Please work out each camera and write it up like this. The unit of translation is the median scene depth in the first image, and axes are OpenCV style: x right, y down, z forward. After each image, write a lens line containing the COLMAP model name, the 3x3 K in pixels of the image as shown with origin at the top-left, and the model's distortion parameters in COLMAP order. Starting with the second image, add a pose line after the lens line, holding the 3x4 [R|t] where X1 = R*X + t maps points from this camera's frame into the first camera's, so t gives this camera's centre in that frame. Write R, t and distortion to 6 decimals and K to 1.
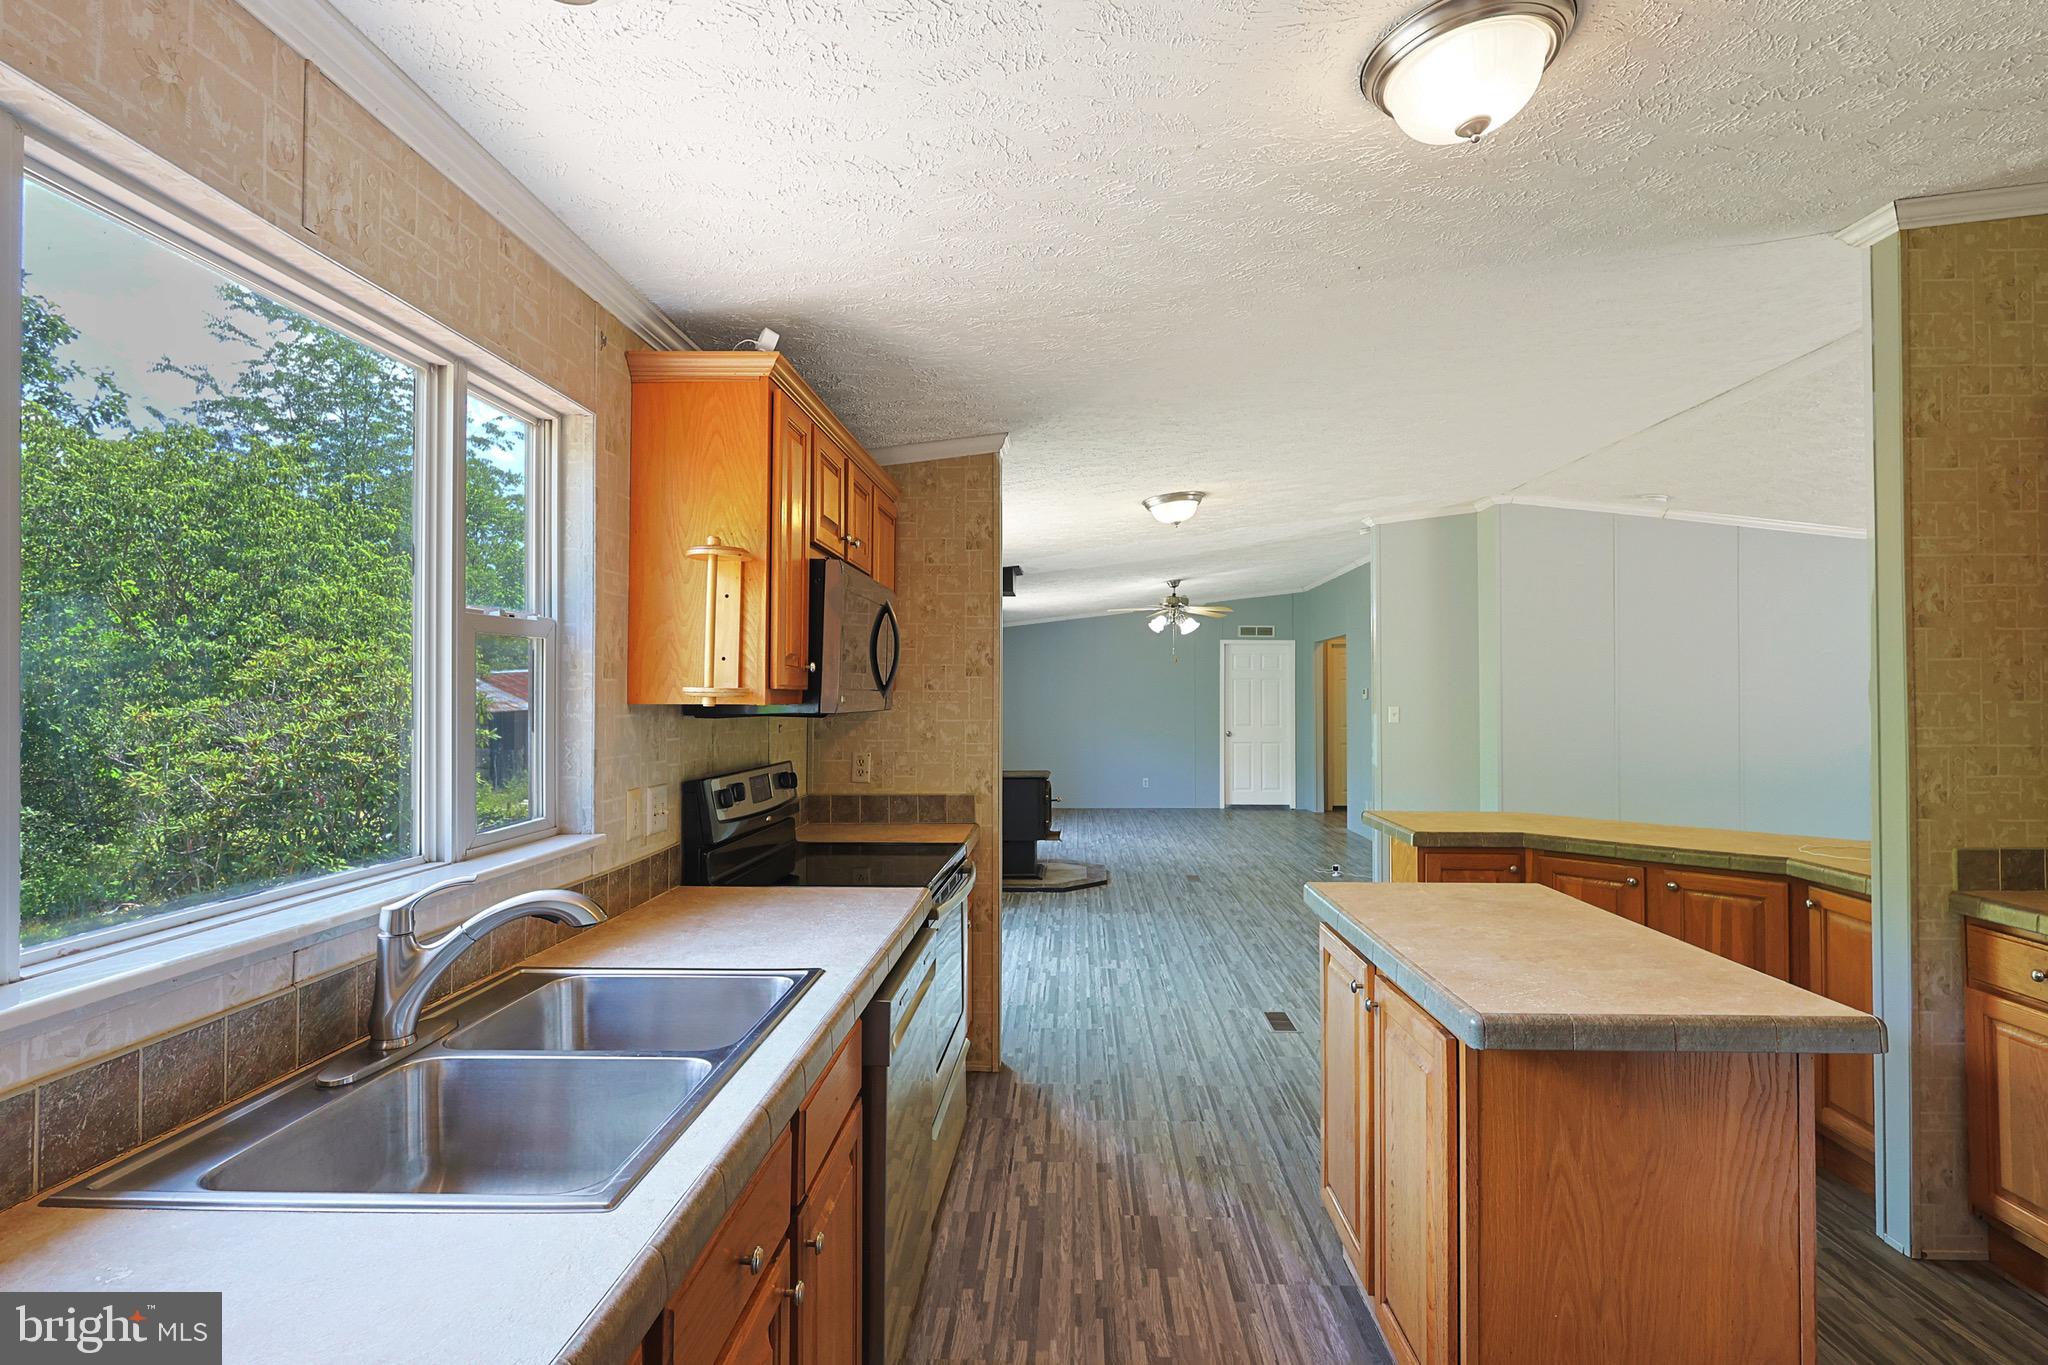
lens RADIAL K [[1038.0, 0, 1059.0], [0, 1038.0, 665.2], [0, 0, 1]] dist [-0.001039, 0.000086]
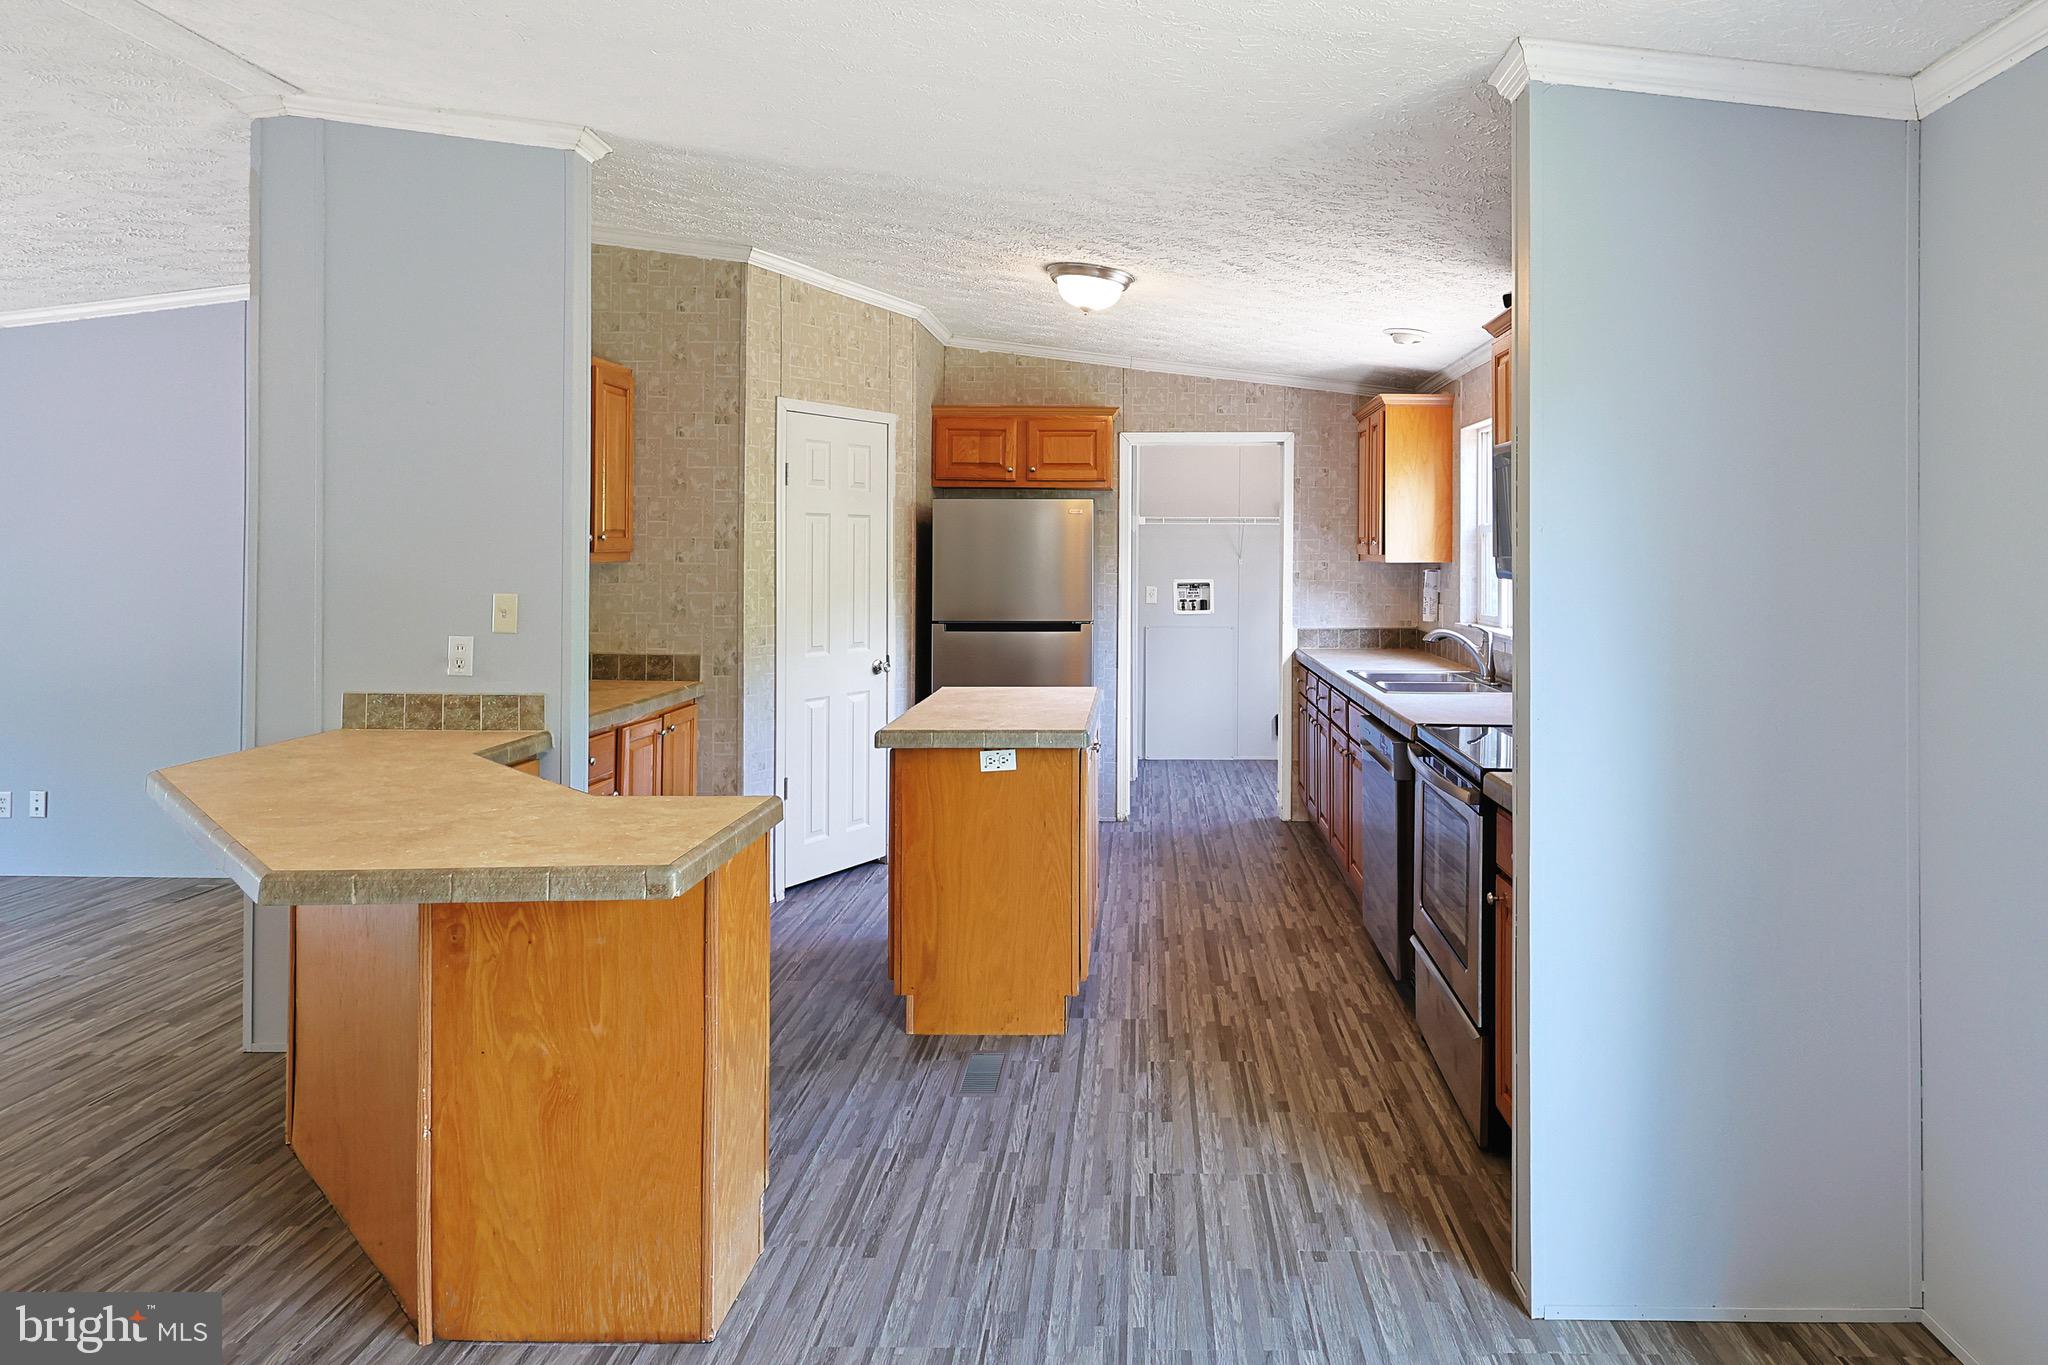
lens RADIAL K [[1188.3, 0, 1134.3], [0, 1188.3, 547.6], [0, 0, 1]] dist [-0.004856, 0.001310]
pose [[-0.999990, -0.000346, -0.004408, 0.164263], [-0.000207, 0.999504, -0.031478, 0.044813], [0.004417, -0.031477, -0.999495, 1.934390]]
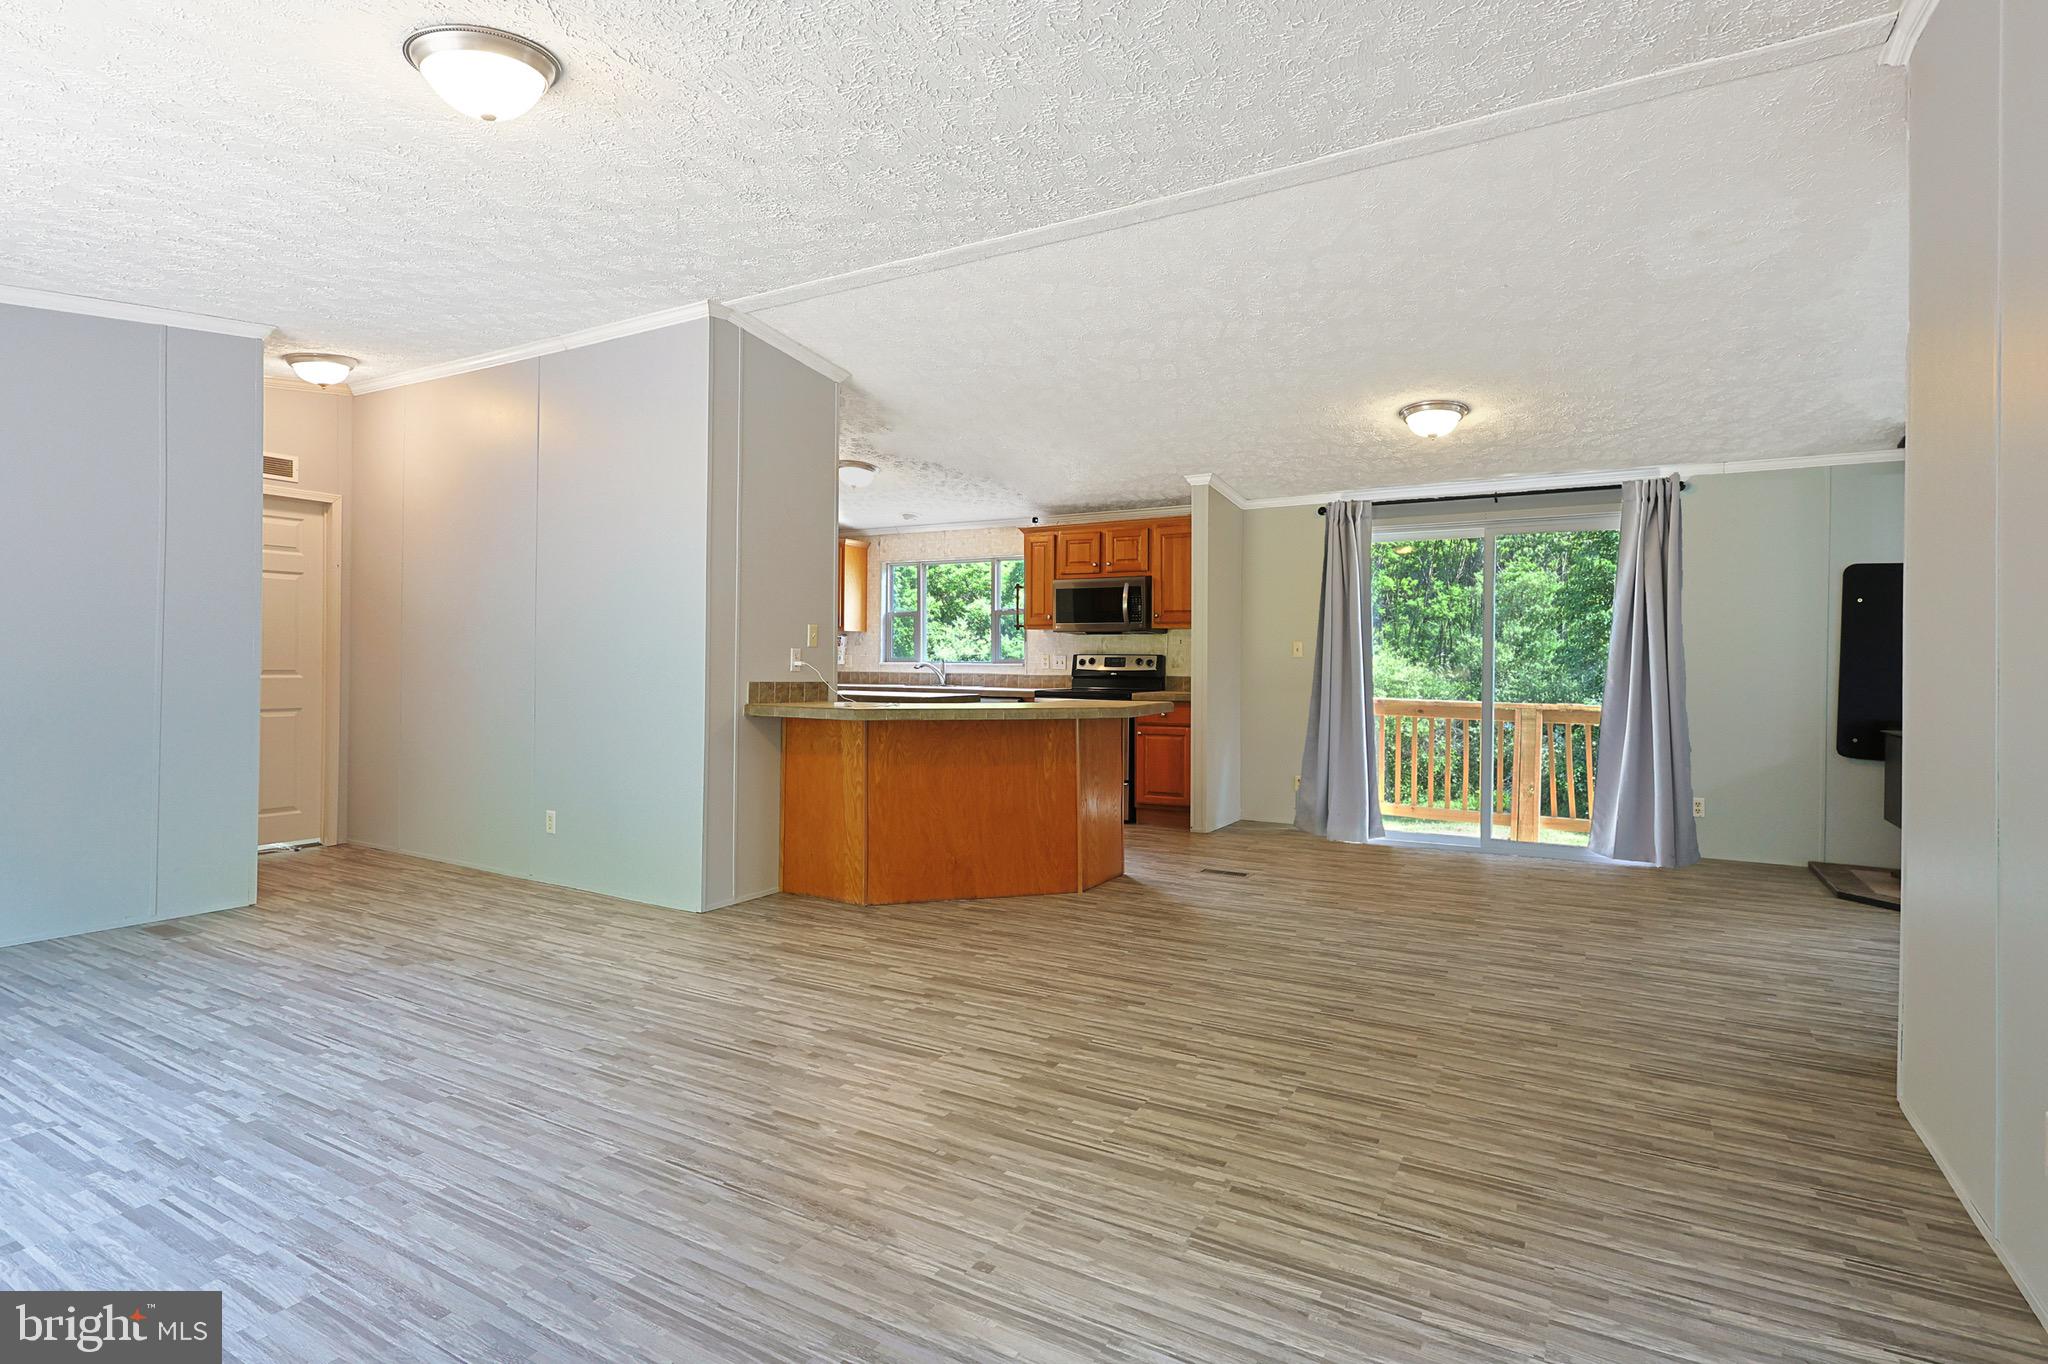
lens RADIAL K [[1038.0, 0, 984.2], [0, 1038.0, 660.0], [0, 0, 1]] dist [-0.001039, 0.000086]
pose [[-0.513940, -0.005872, -0.857806, 2.012918], [0.013742, 0.999792, -0.015077, 0.138648], [0.857716, -0.019536, -0.513752, 1.946400]]
